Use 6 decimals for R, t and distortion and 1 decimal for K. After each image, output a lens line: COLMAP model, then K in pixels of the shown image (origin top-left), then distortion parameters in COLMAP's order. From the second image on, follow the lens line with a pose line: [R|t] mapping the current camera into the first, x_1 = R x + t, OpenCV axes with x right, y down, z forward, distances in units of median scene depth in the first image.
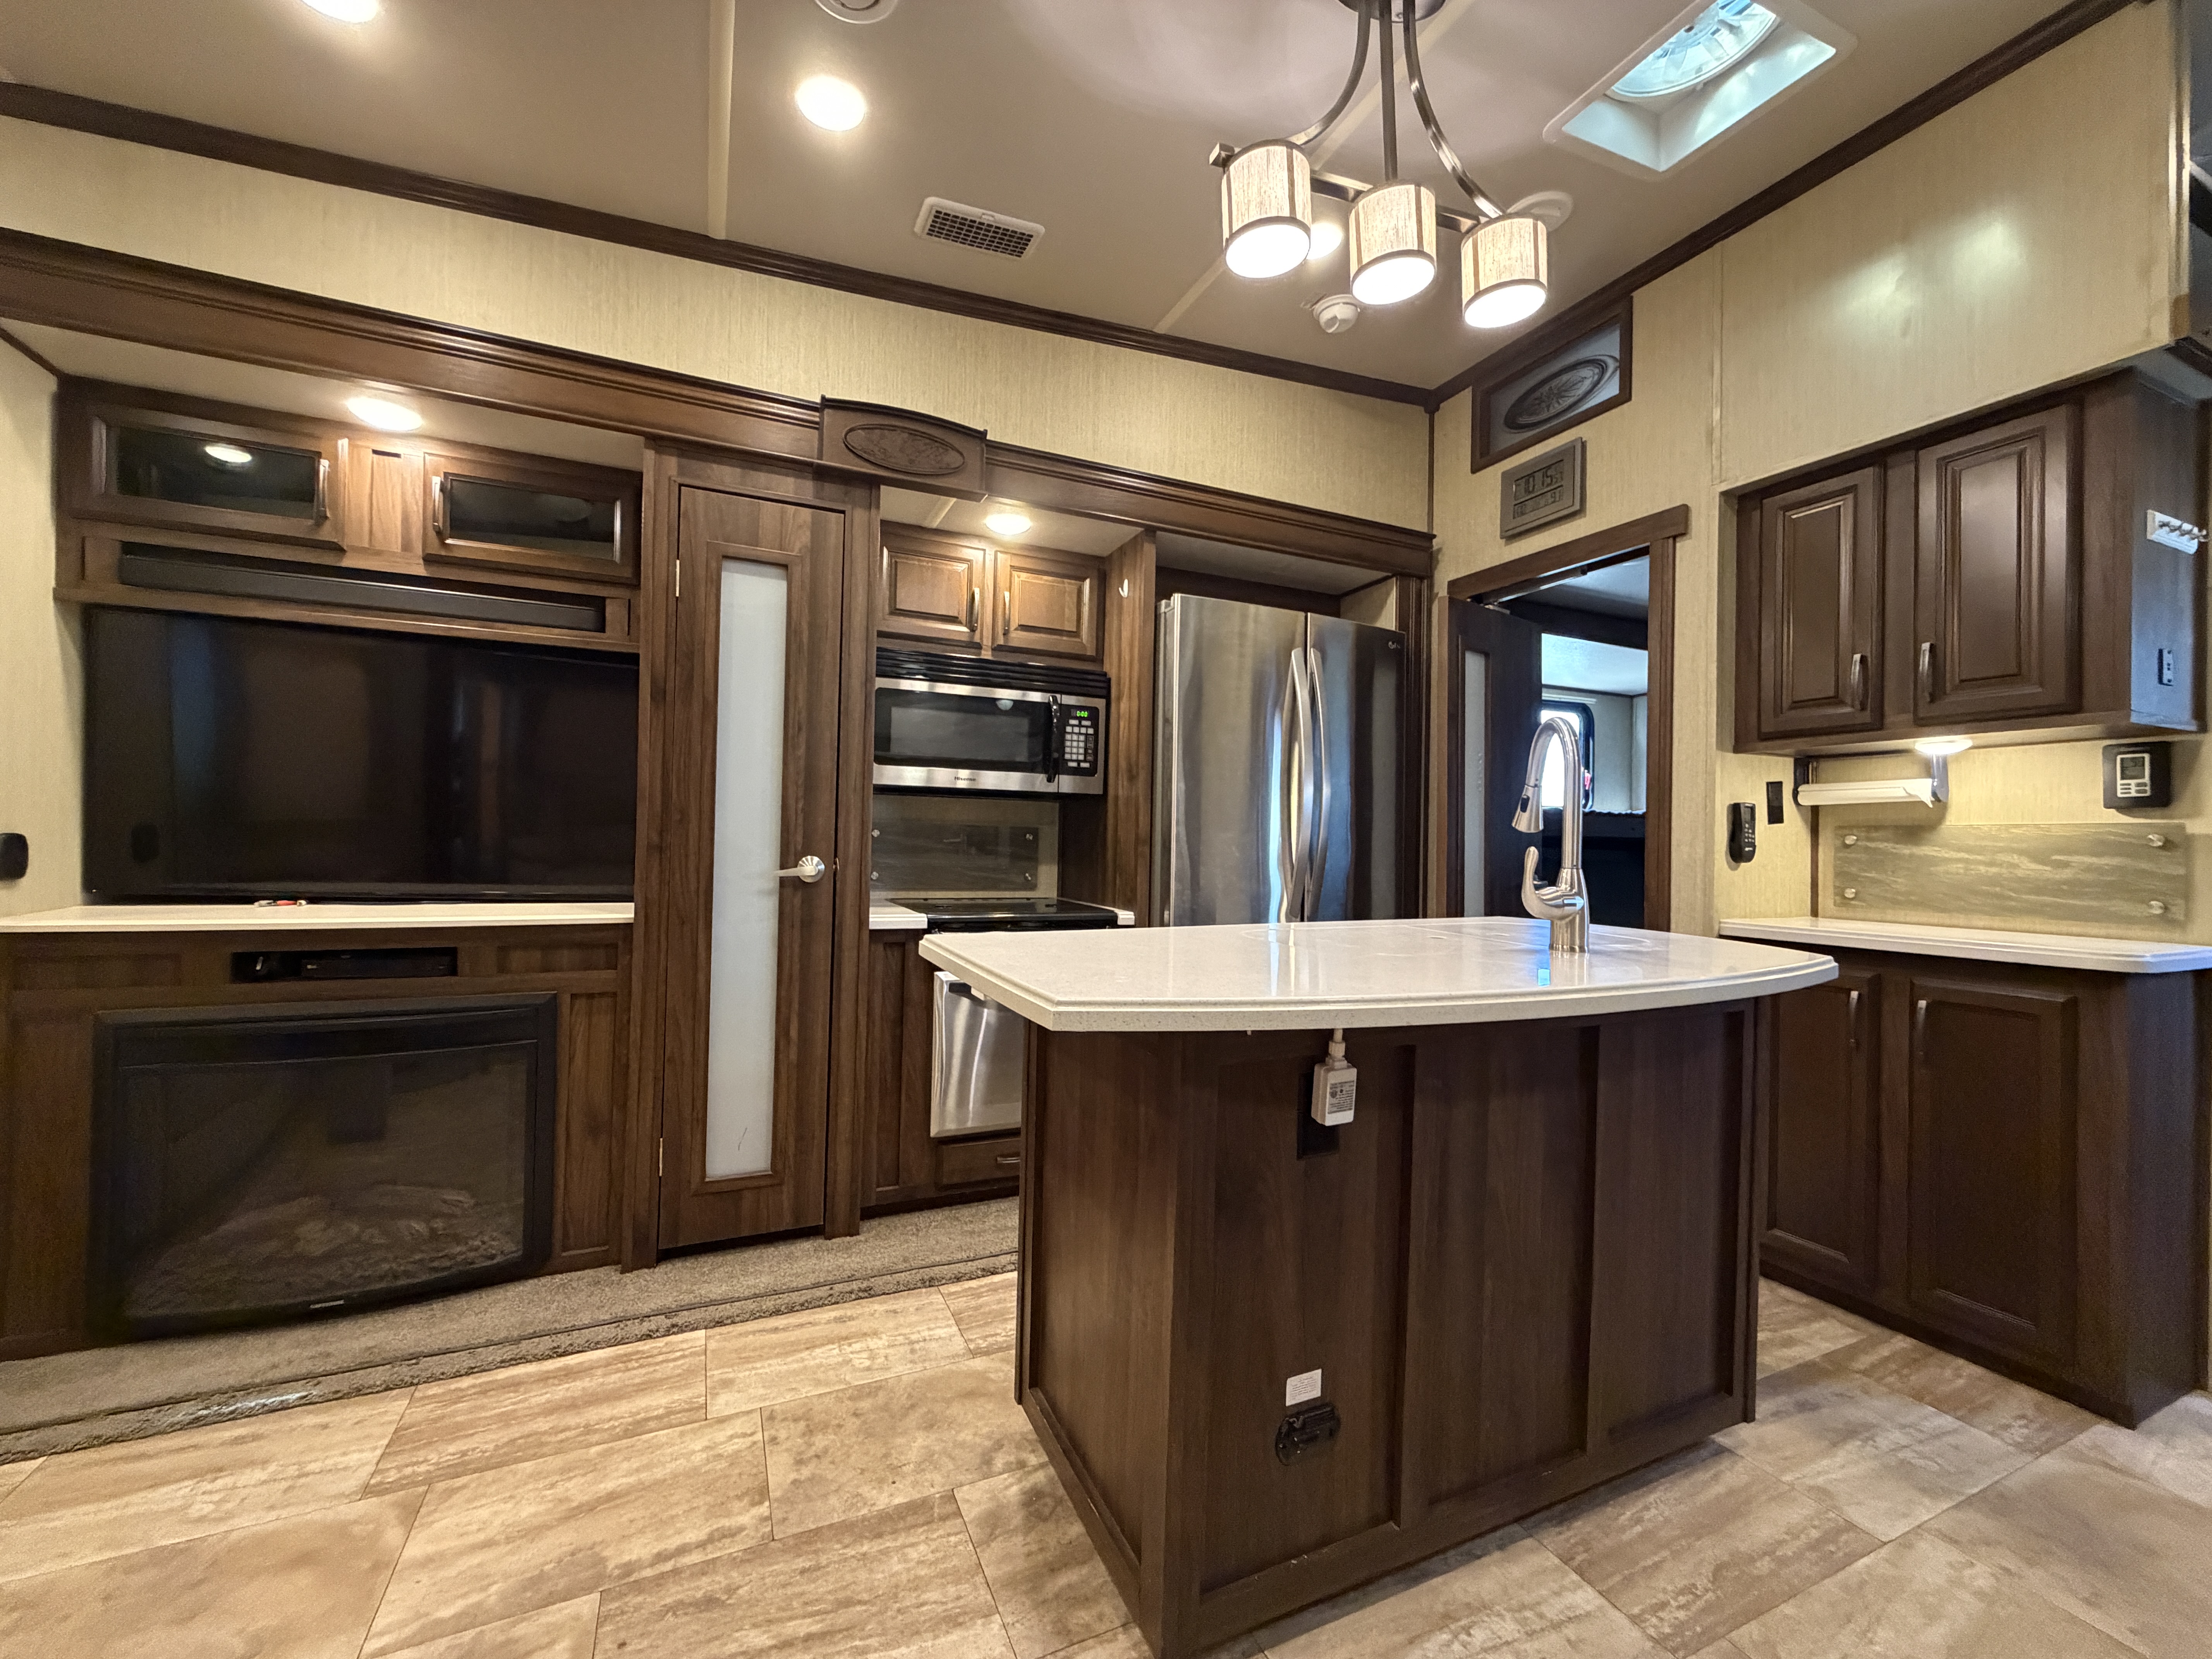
lens RADIAL K [[878.5, 0, 1096.8], [0, 878.5, 835.7], [0, 0, 1]] dist [-0.000390, 0.000369]
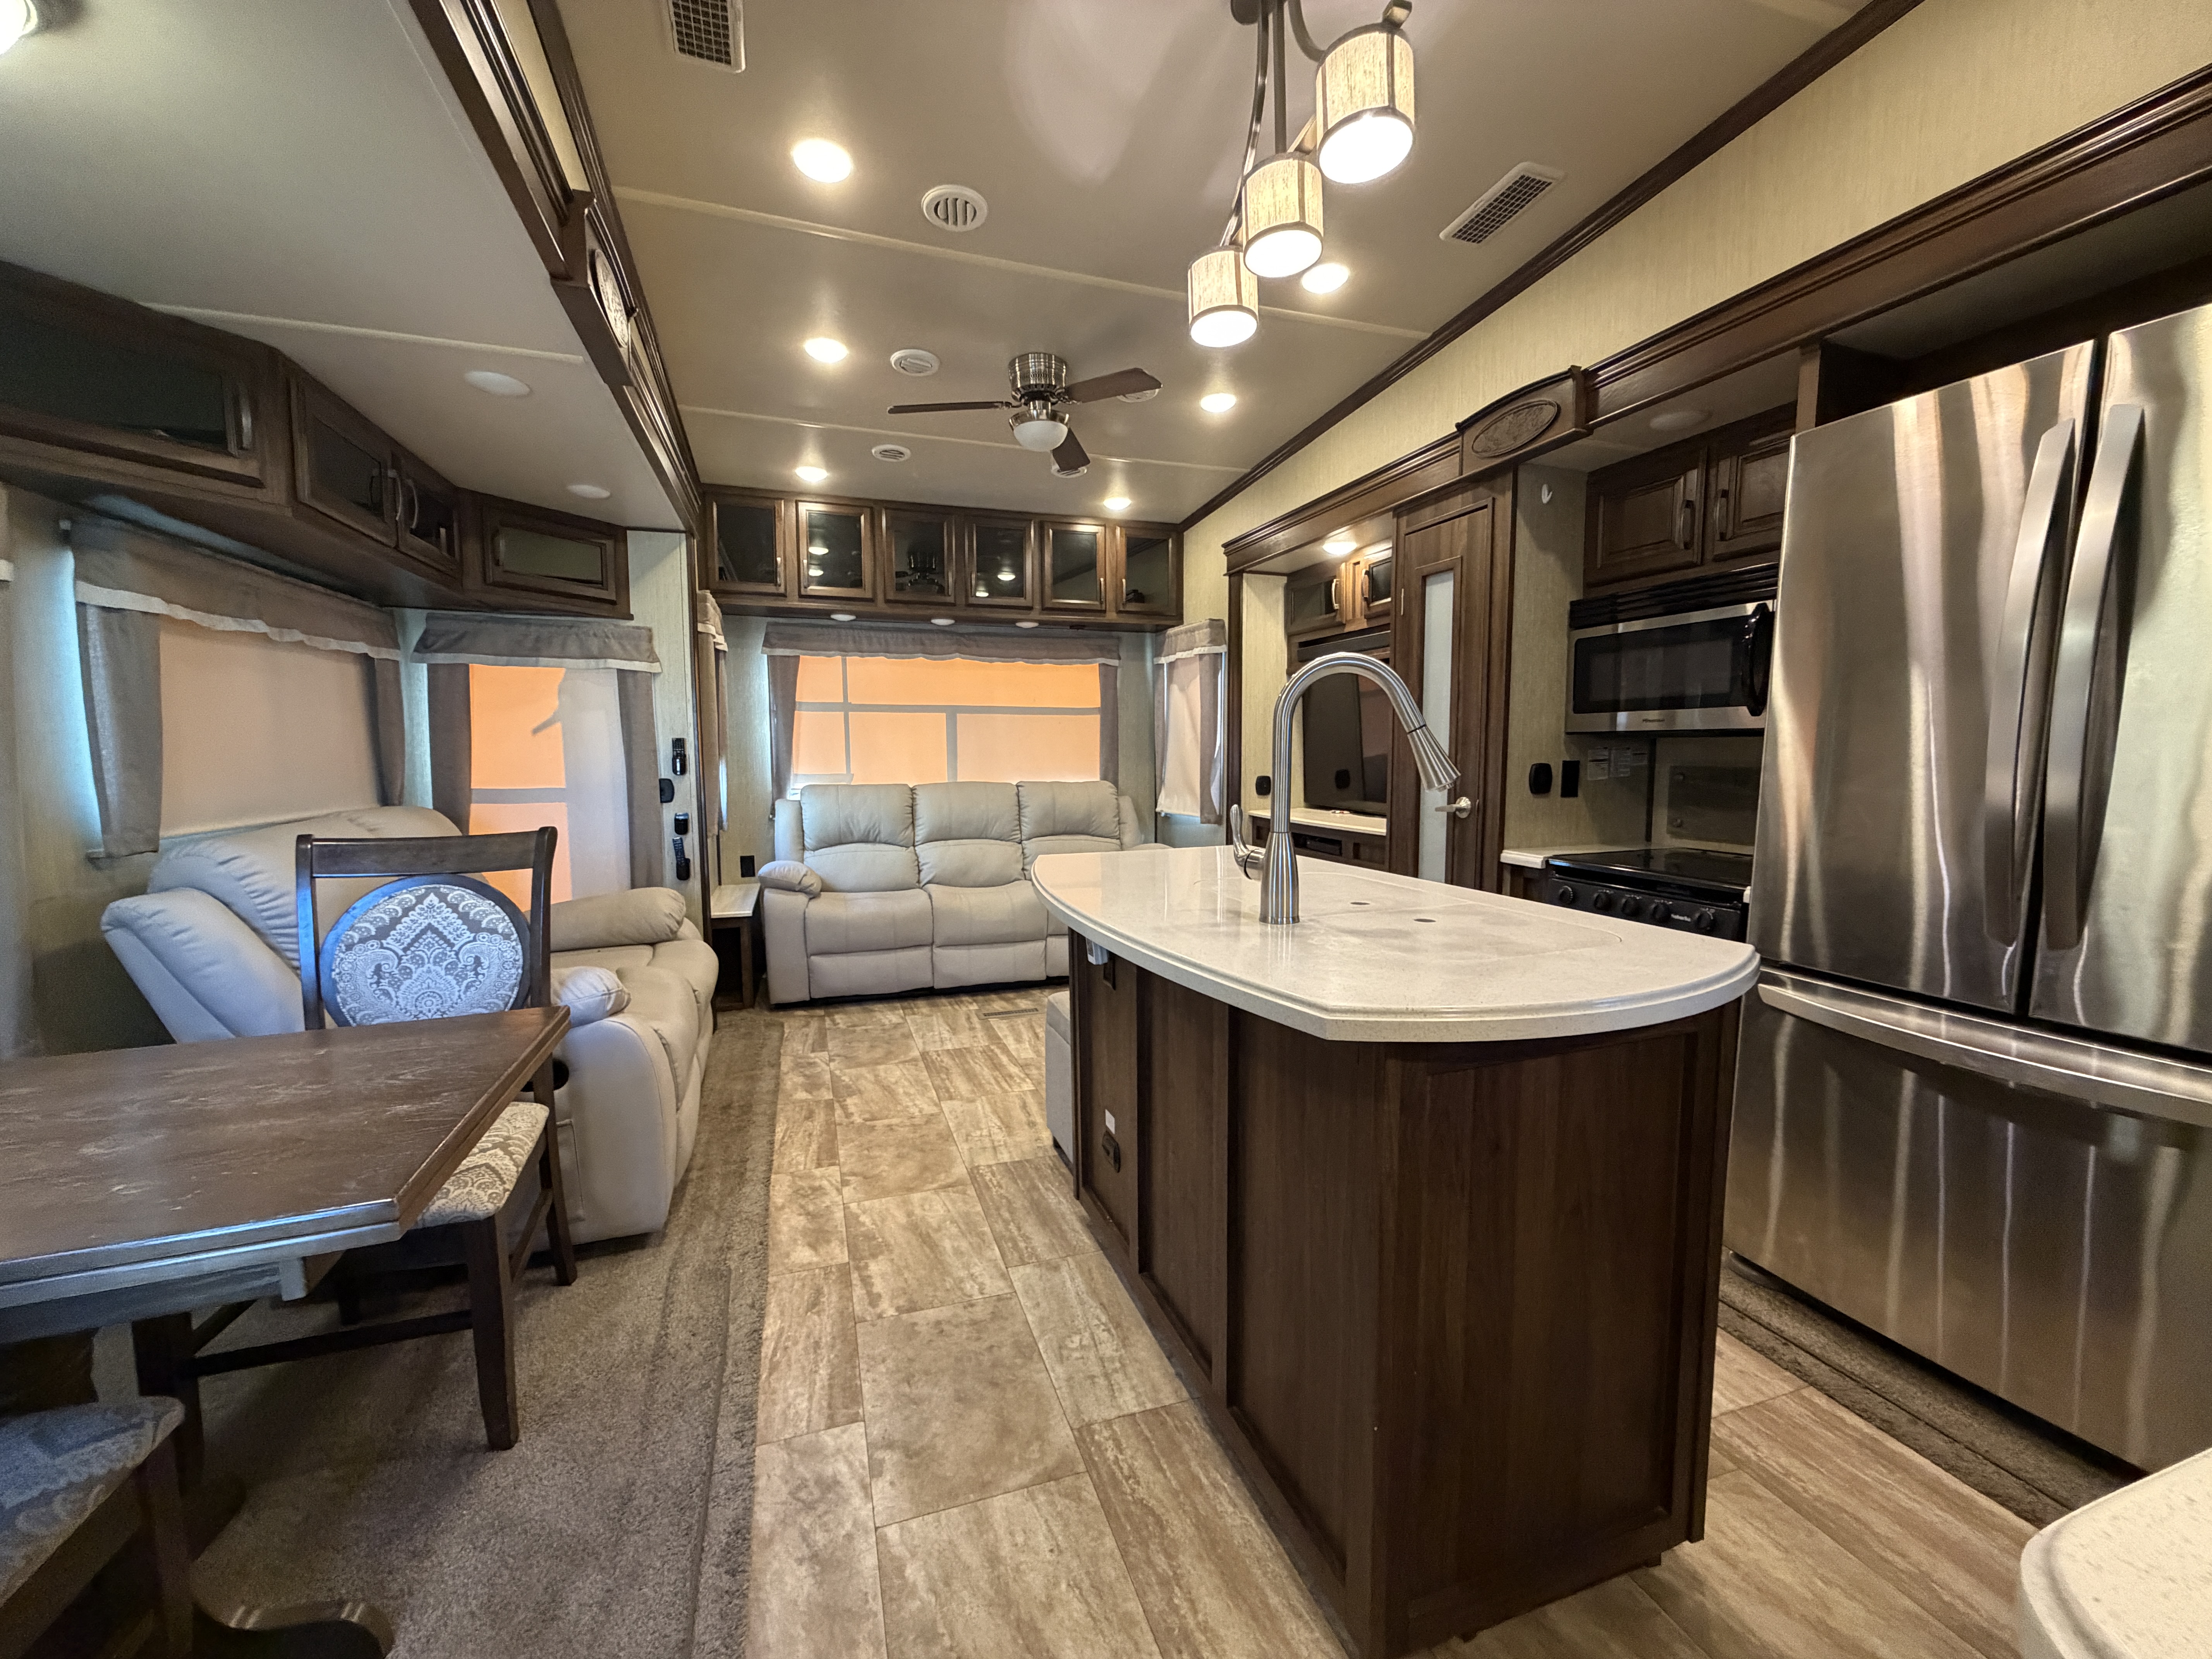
lens RADIAL K [[878.5, 0, 1096.8], [0, 878.5, 835.7], [0, 0, 1]] dist [-0.000390, 0.000369]
pose [[-0.098670, 0.076099, -0.992206, 1.057719], [0.004070, 0.997094, 0.076069, -0.020821], [0.995112, 0.003468, -0.098693, 0.652437]]
